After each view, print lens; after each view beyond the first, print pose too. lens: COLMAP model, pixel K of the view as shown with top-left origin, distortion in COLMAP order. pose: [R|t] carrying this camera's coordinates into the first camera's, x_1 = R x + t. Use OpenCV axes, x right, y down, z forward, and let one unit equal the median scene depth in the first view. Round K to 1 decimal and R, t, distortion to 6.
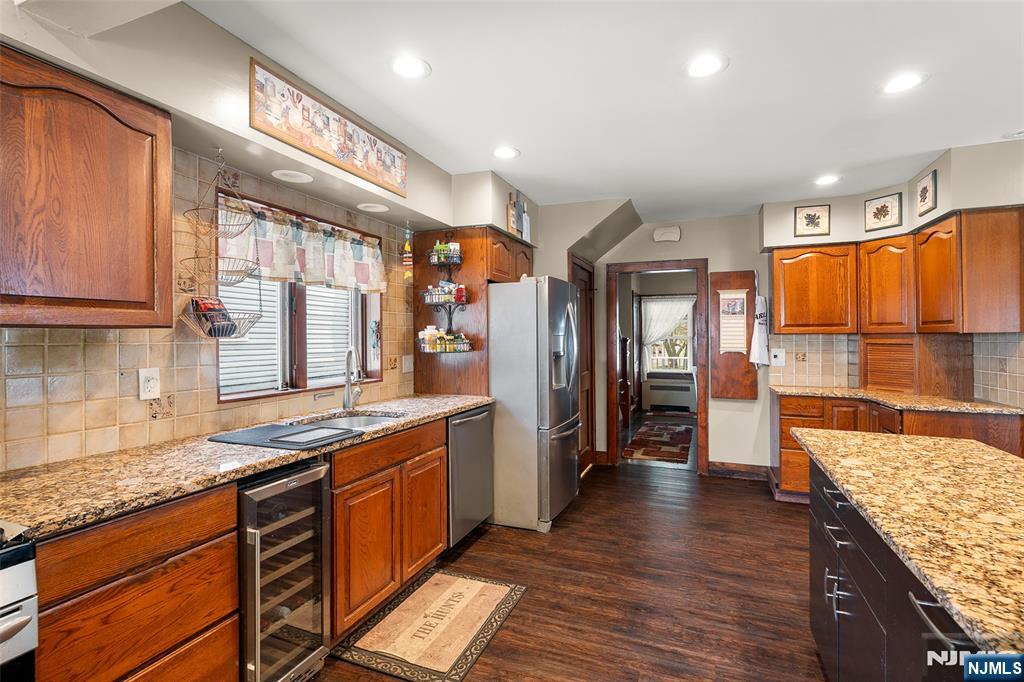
lens RADIAL K [[470.9, 0, 505.3], [0, 470.9, 333.3], [0, 0, 1]] dist [-0.006264, 0.001505]
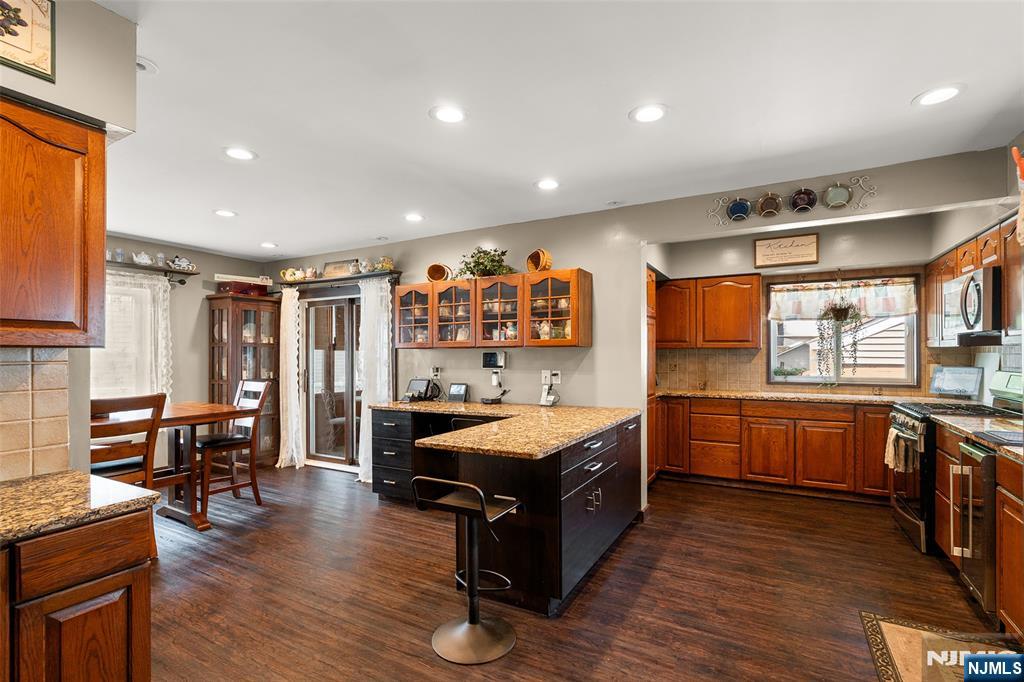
lens RADIAL K [[470.9, 0, 509.6], [0, 470.9, 350.6], [0, 0, 1]] dist [-0.006264, 0.001505]
pose [[-0.992160, 0.001814, 0.124960, 0.518156], [0.000003, 0.999895, -0.014491, 0.022181], [-0.124973, -0.014377, -0.992056, 1.784769]]
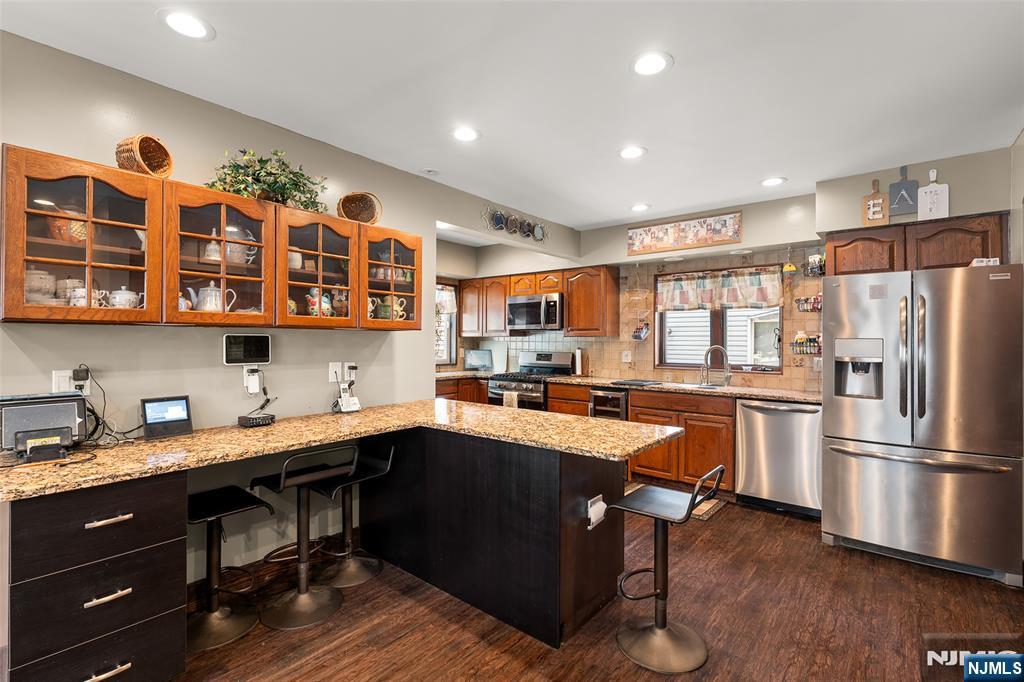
lens RADIAL K [[470.9, 0, 509.2], [0, 470.9, 341.1], [0, 0, 1]] dist [-0.006264, 0.001505]
pose [[-0.299721, -0.002653, -0.954023, 1.576814], [-0.000464, 0.999996, -0.002635, 0.017358], [0.954027, -0.000347, -0.299721, 0.885746]]
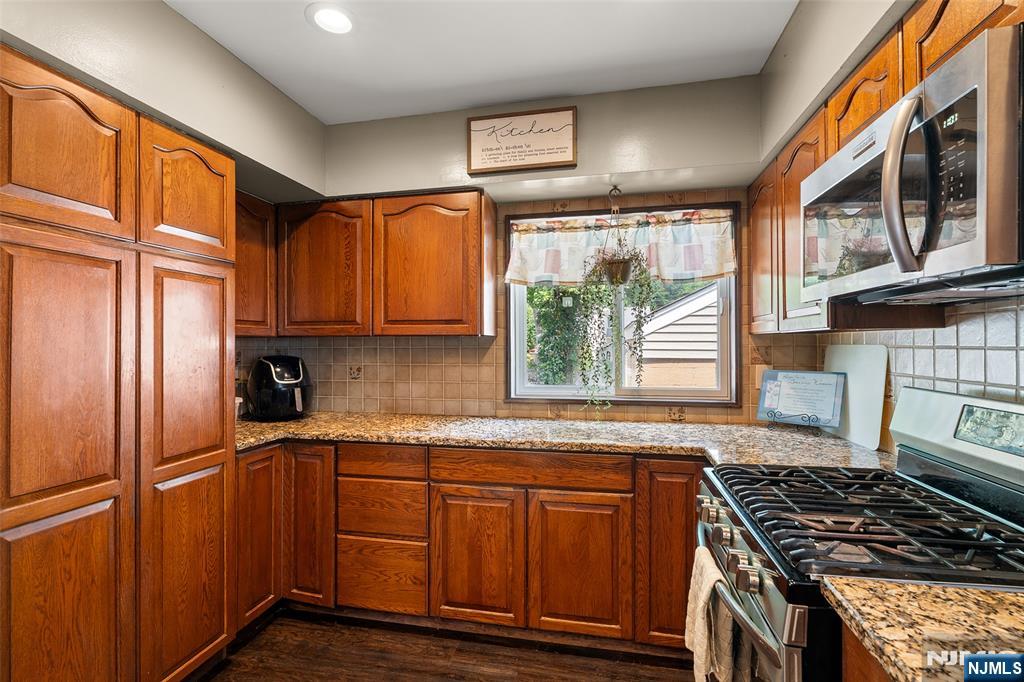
lens RADIAL K [[470.9, 0, 516.2], [0, 470.9, 341.5], [0, 0, 1]] dist [-0.006264, 0.001505]
pose [[-0.981374, 0.002575, -0.192087, -0.144512], [0.005659, 0.999864, -0.015509, 0.011335], [0.192021, -0.016307, -0.981255, 0.714686]]
